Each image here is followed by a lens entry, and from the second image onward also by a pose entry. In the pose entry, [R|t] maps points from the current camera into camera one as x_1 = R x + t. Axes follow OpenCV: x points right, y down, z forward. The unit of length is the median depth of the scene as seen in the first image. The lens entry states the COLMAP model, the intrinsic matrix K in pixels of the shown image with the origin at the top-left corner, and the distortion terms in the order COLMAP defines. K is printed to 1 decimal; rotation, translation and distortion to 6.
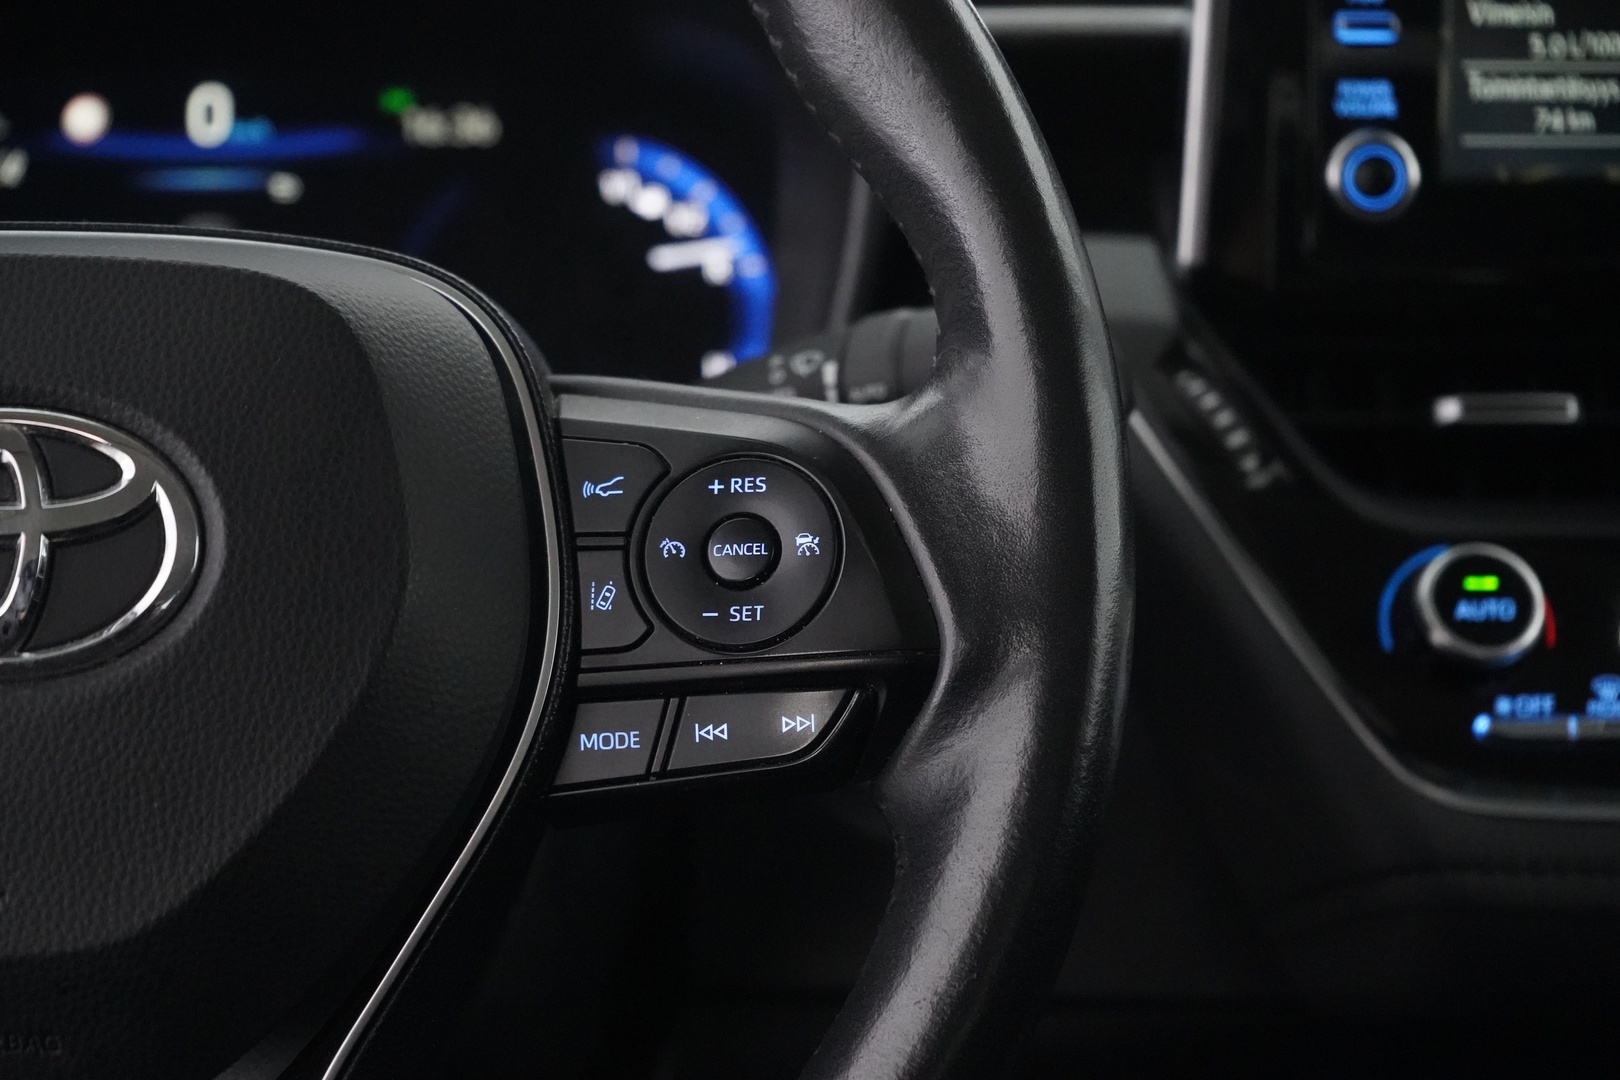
lens RADIAL K [[3447.3, 0, 834.6], [0, 3447.3, 508.8], [0, 0, 1]] dist [-0.046925, 0.000000]
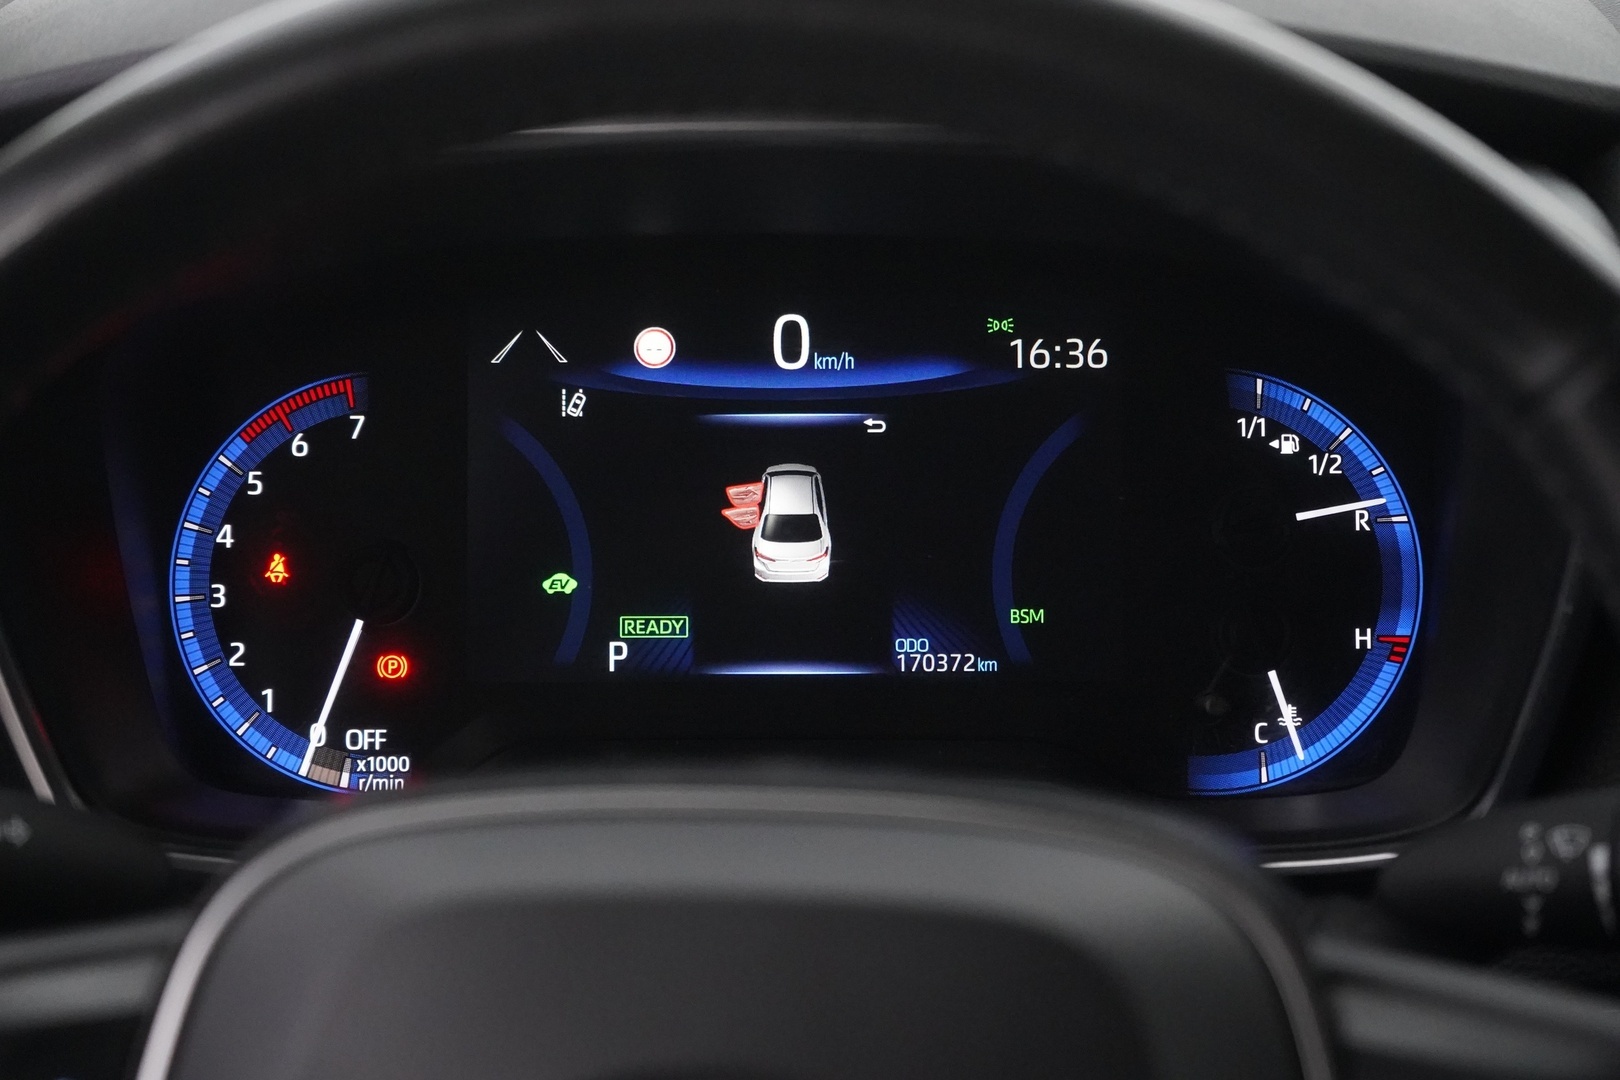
lens RADIAL K [[3447.3, 0, 810.8], [0, 3447.3, 537.8], [0, 0, 1]] dist [-0.046925, 0.000000]
pose [[0.995062, 0.013578, -0.098318, -0.109365], [-0.002074, 0.993226, 0.116179, -0.209512], [0.099229, -0.115402, 0.988350, 0.133322]]
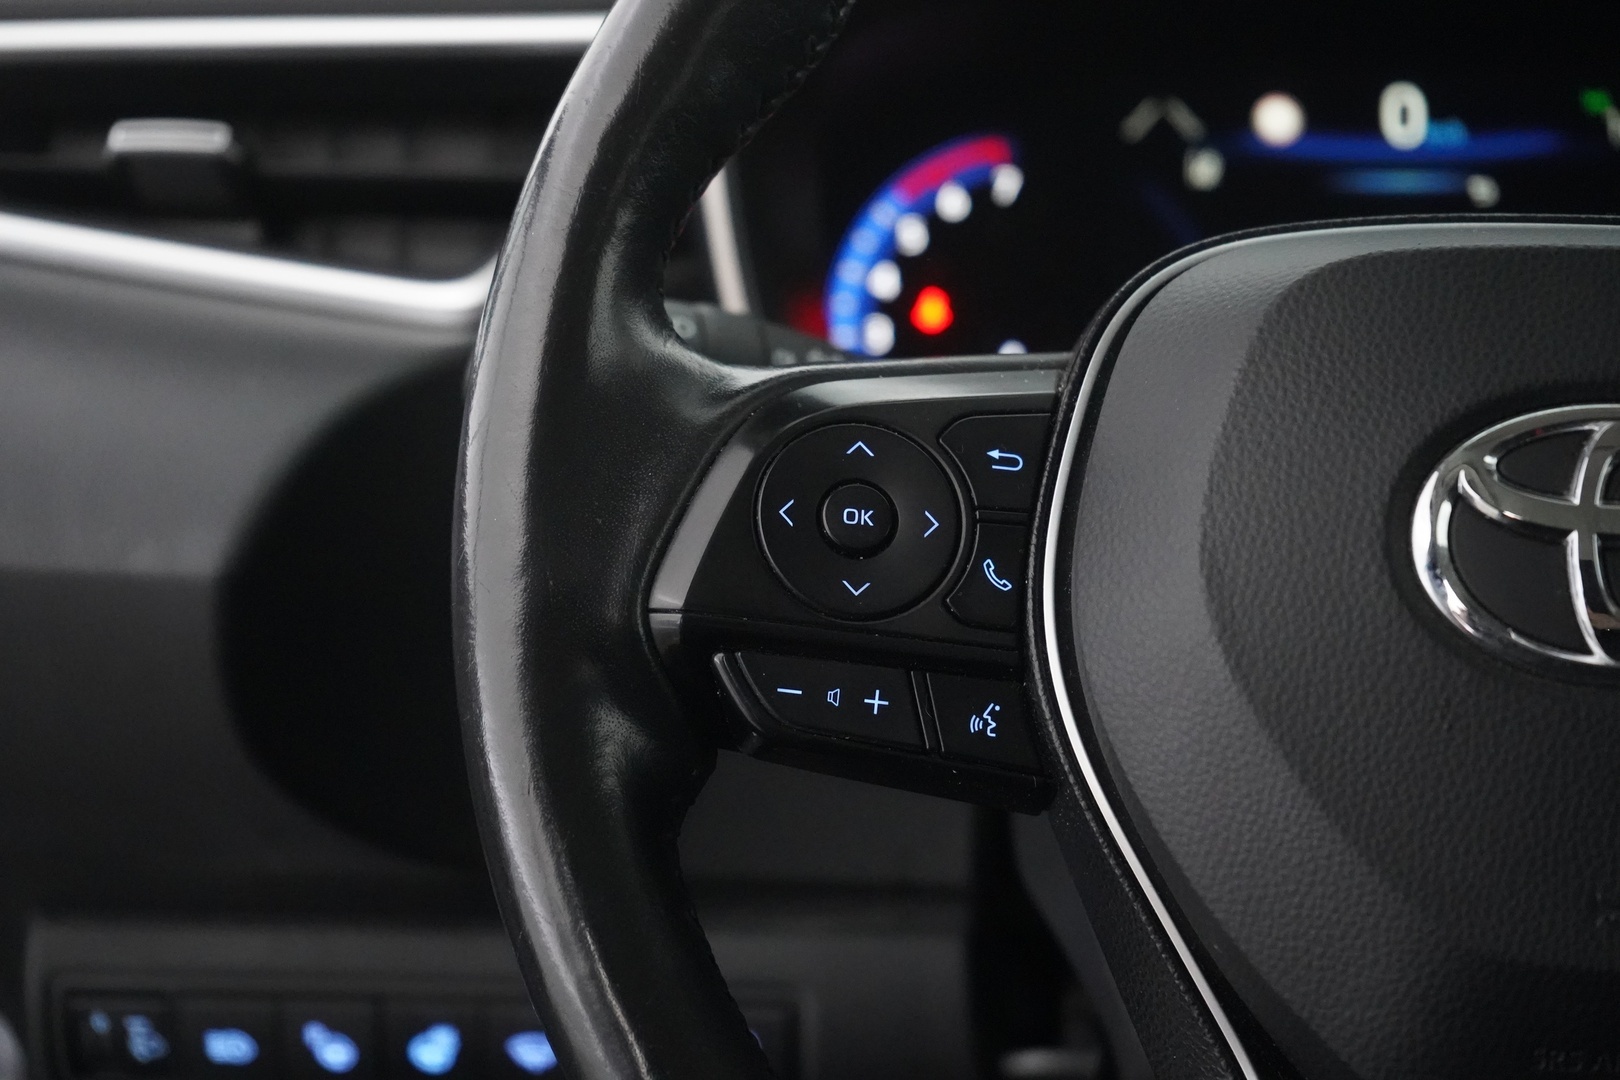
lens RADIAL K [[3447.3, 0, 817.1], [0, 3447.3, 536.1], [0, 0, 1]] dist [-0.046925, 0.000000]
pose [[0.990251, 0.017398, -0.138202, -0.261107], [-0.017337, 0.999848, 0.001646, 0.007886], [0.138210, 0.000766, 0.990403, 0.008946]]
